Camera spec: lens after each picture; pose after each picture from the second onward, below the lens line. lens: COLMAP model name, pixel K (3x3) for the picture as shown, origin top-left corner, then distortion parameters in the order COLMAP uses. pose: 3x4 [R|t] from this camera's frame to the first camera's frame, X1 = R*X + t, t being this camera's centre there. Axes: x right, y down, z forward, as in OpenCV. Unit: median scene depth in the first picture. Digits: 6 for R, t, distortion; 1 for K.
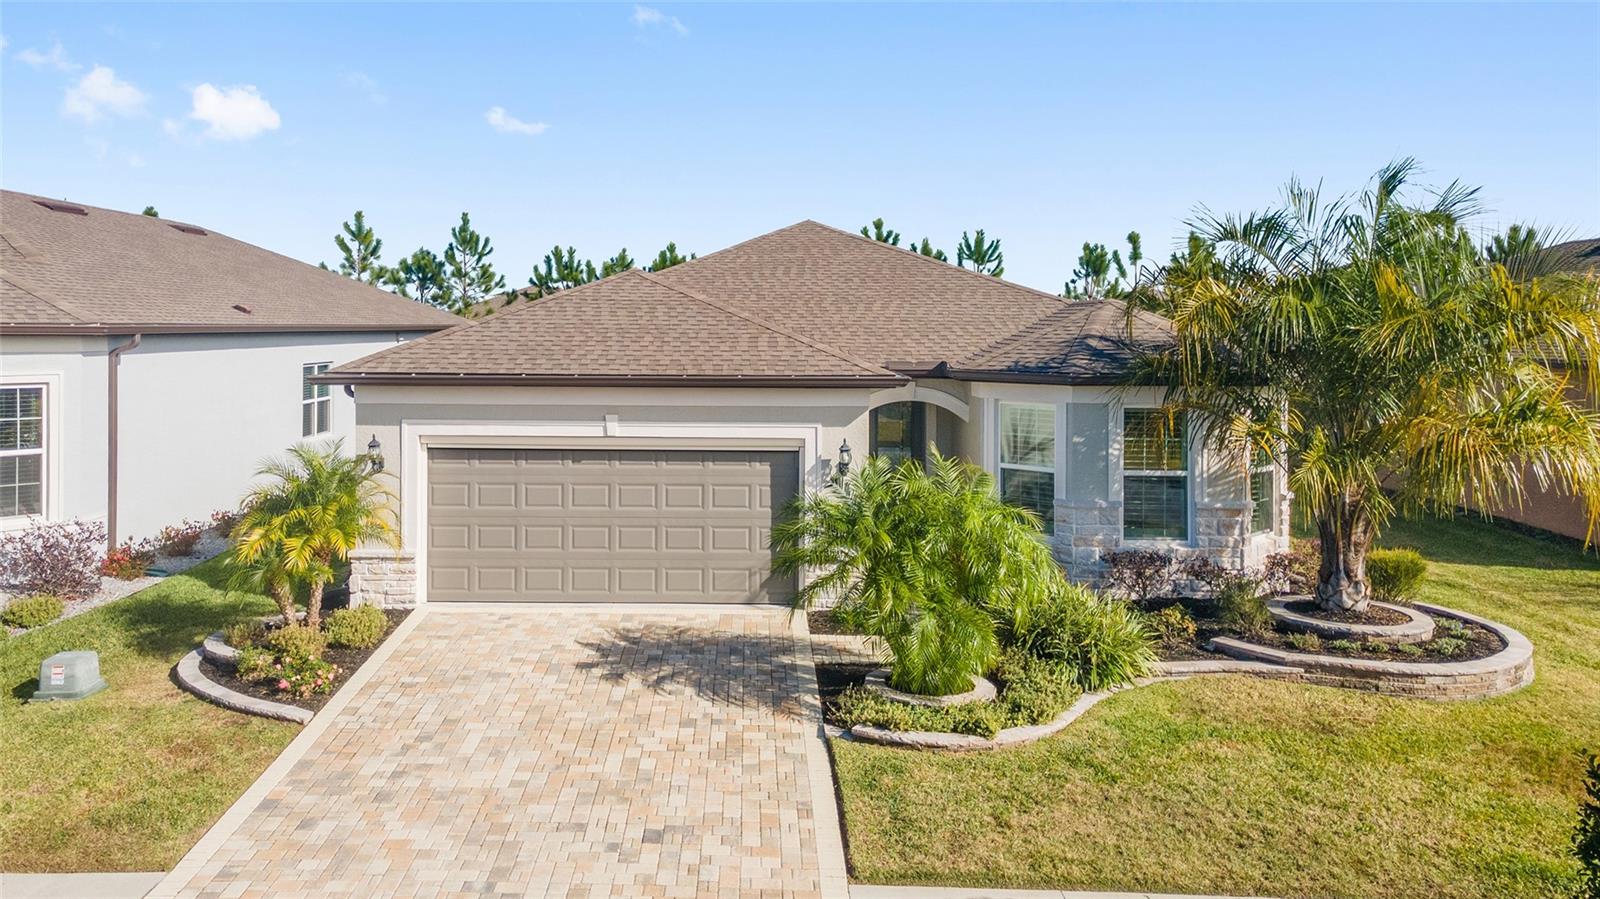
lens RADIAL K [[1146.9, 0, 753.4], [0, 1146.9, 402.1], [0, 0, 1]] dist [0.028335, 0.003351]
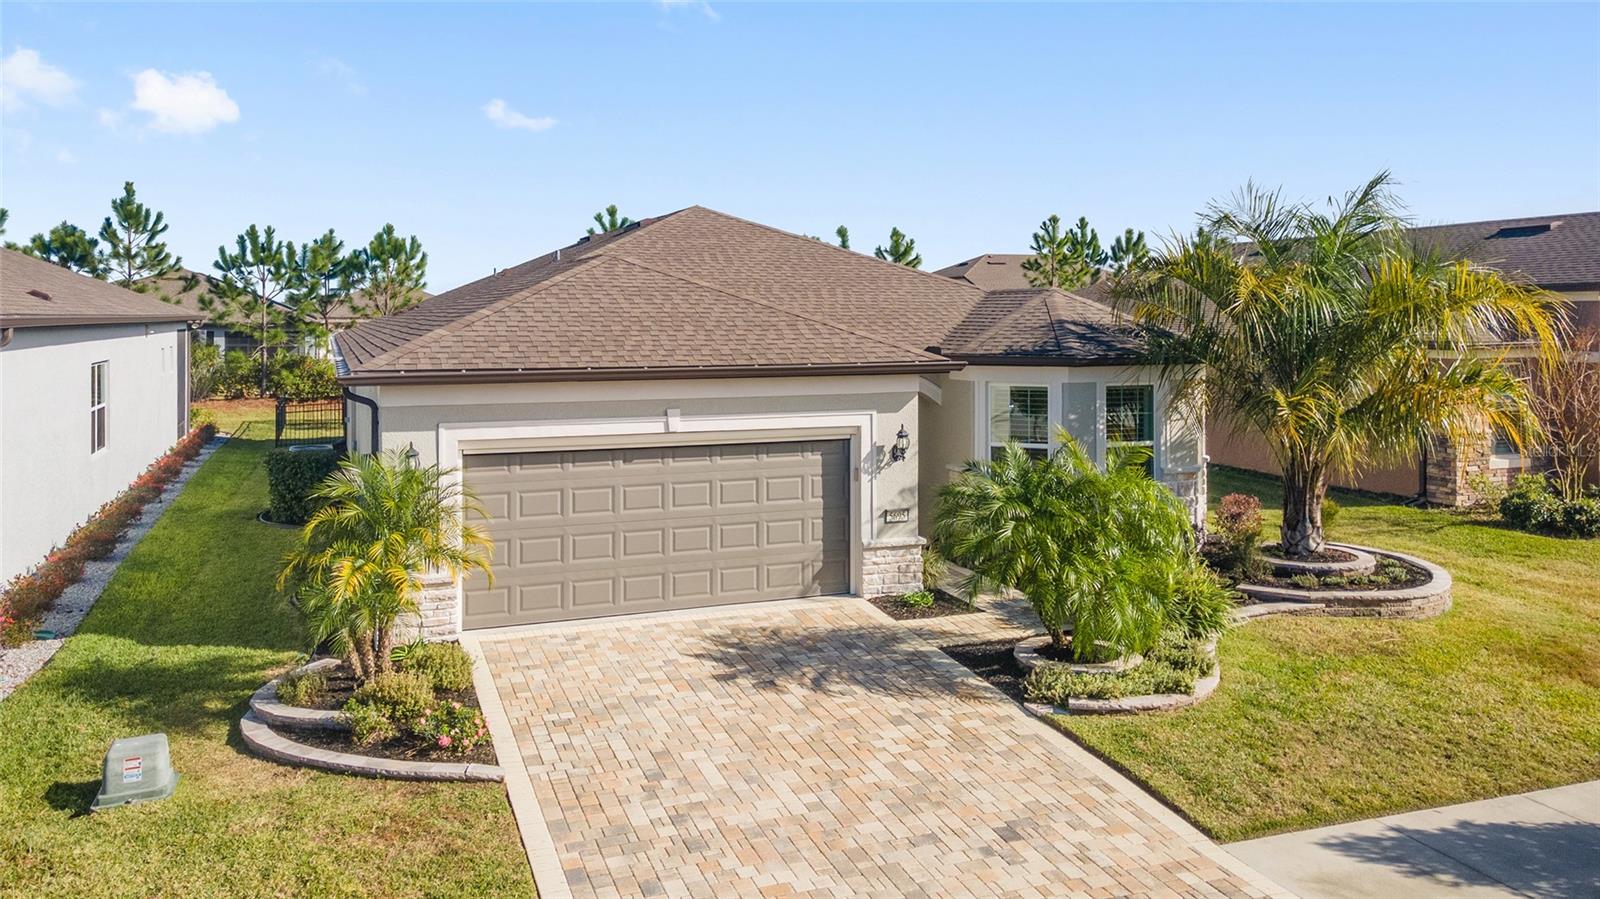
lens RADIAL K [[1146.9, 0, 753.4], [0, 1146.9, 402.1], [0, 0, 1]] dist [0.028335, 0.003351]
pose [[0.926885, -0.033187, 0.373877, -0.403634], [0.029804, 0.999446, 0.014828, -0.006261], [-0.374162, -0.002601, 0.927360, 0.110496]]
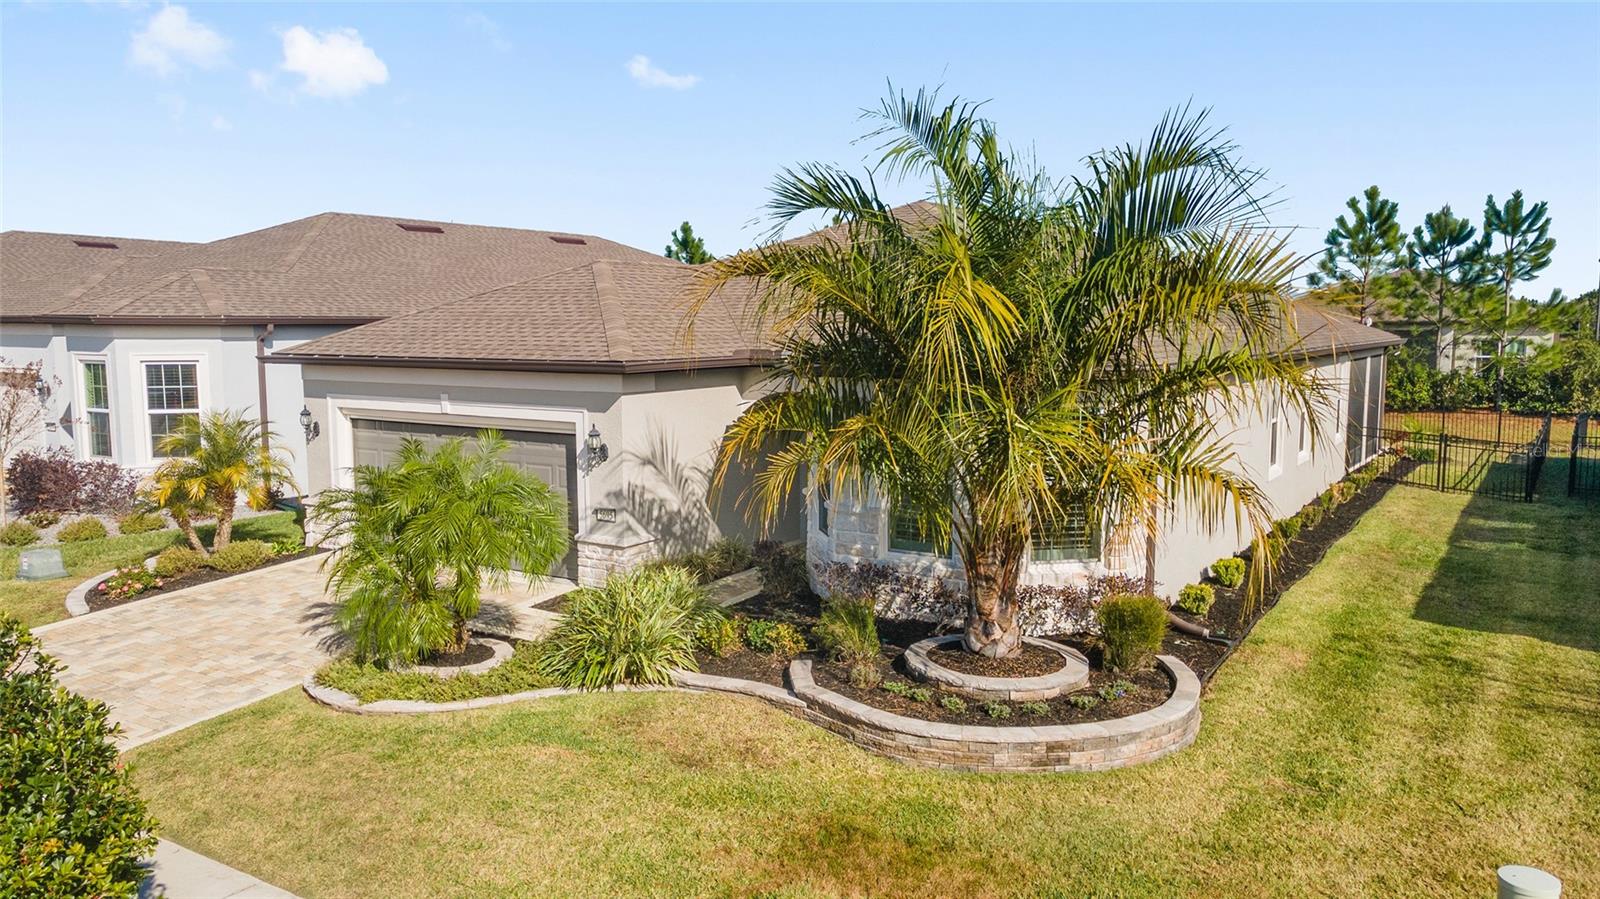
lens RADIAL K [[1147.7, 0, 800.0], [0, 1147.7, 449.5], [0, 0, 1]] dist [0.032963, 0.003757]
pose [[0.857678, 0.050414, -0.511710, 0.730675], [-0.027787, 0.998272, 0.051776, -0.002776], [0.513436, -0.030189, 0.857597, 0.215013]]
